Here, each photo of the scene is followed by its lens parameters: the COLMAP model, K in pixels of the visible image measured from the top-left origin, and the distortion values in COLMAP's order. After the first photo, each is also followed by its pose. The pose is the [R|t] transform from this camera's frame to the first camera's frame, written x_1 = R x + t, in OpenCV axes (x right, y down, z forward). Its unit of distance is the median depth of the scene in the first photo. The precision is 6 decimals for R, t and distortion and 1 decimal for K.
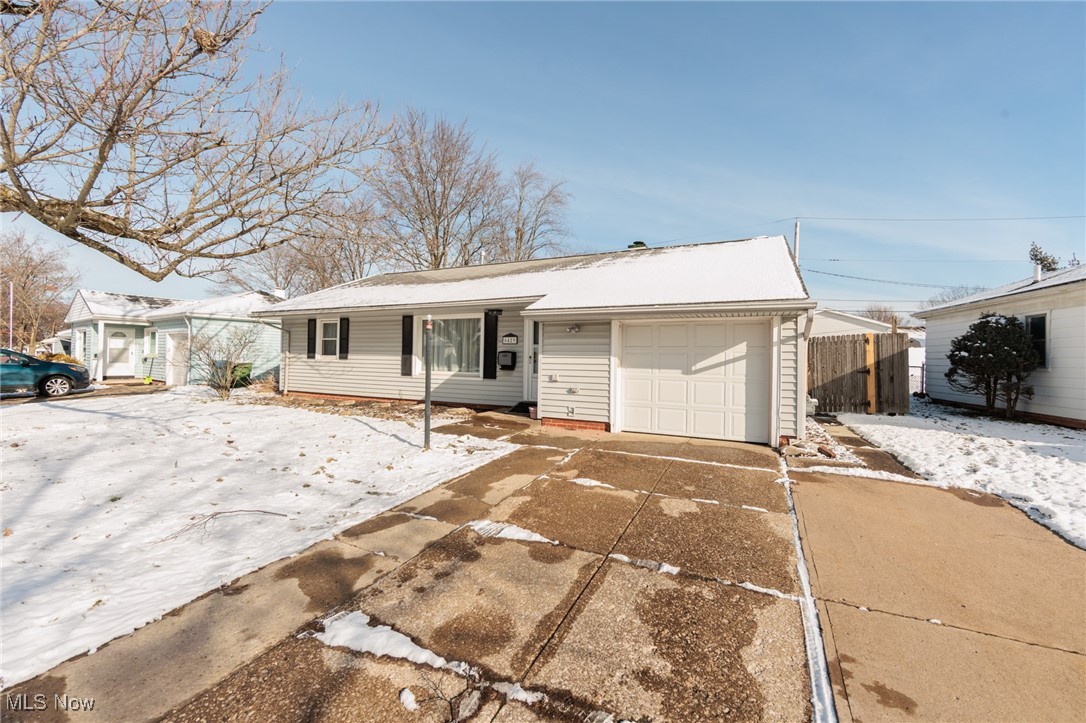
lens RADIAL K [[427.1, 0, 545.0], [0, 427.1, 361.3], [0, 0, 1]] dist [-0.003284, -0.000472]
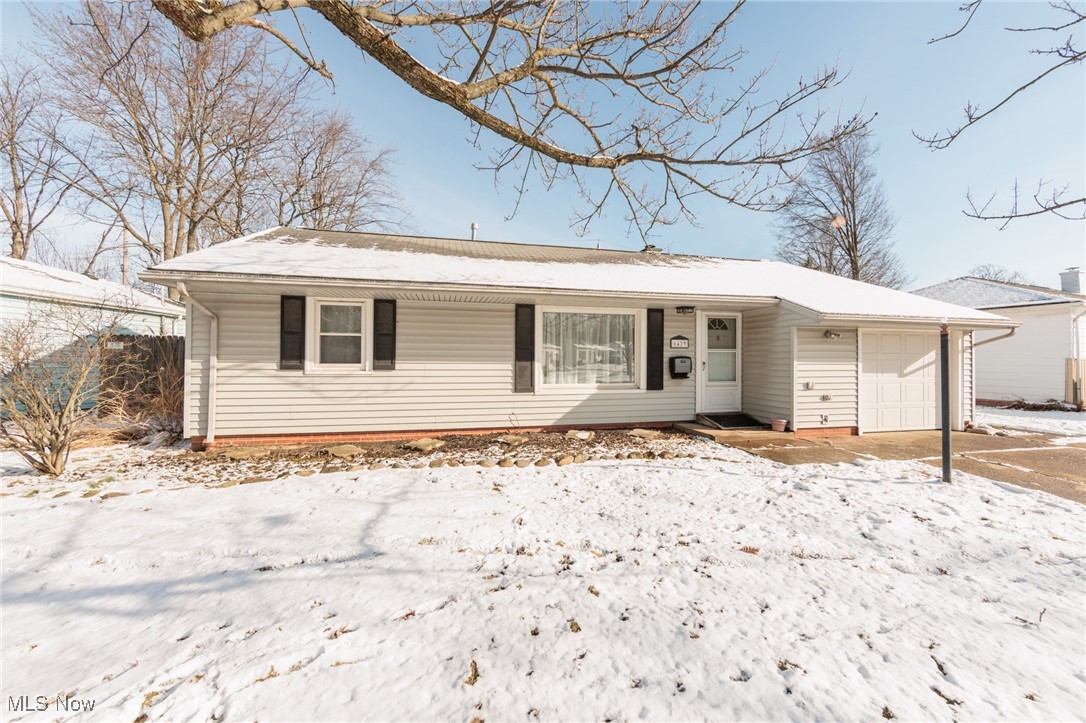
lens RADIAL K [[427.1, 0, 541.4], [0, 427.1, 357.4], [0, 0, 1]] dist [-0.003284, -0.000472]
pose [[0.777075, -0.008967, 0.629344, -0.760972], [0.010229, 0.999946, 0.001617, -0.023562], [-0.629325, 0.005181, 0.777125, 0.469347]]
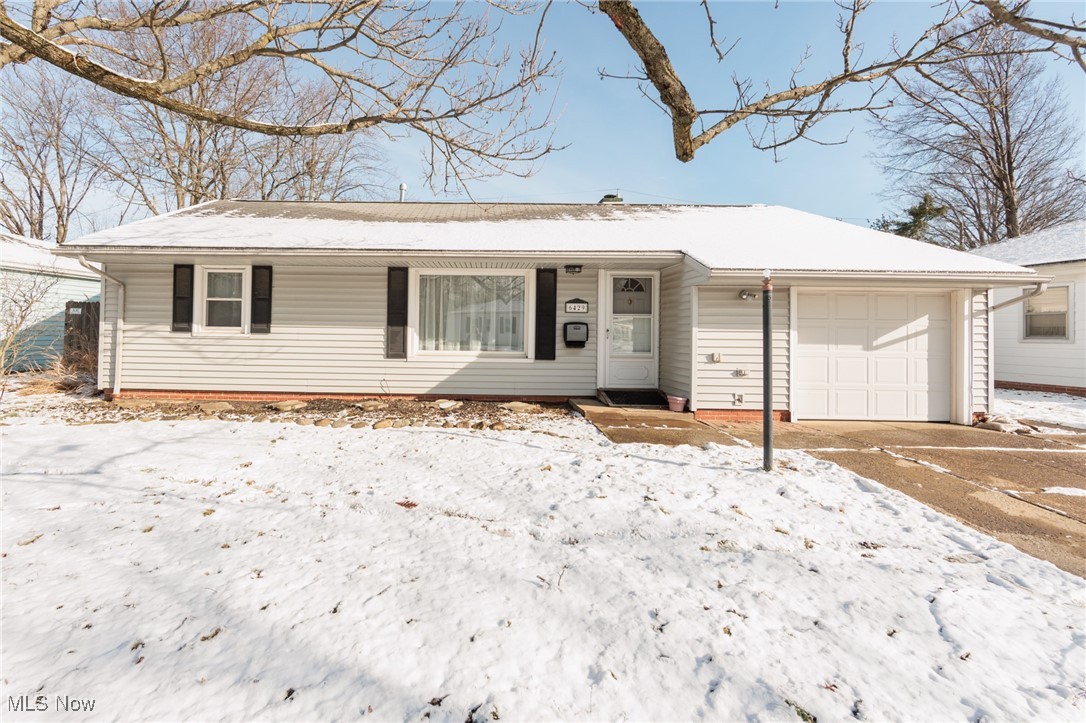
lens RADIAL K [[495.0, 0, 473.8], [0, 495.0, 328.5], [0, 0, 1]] dist [-0.001611, 0.001028]
pose [[0.909958, -0.000044, 0.414701, -0.553487], [0.002715, 0.999979, -0.005852, -0.007544], [-0.414692, 0.006451, 0.909939, 0.263041]]
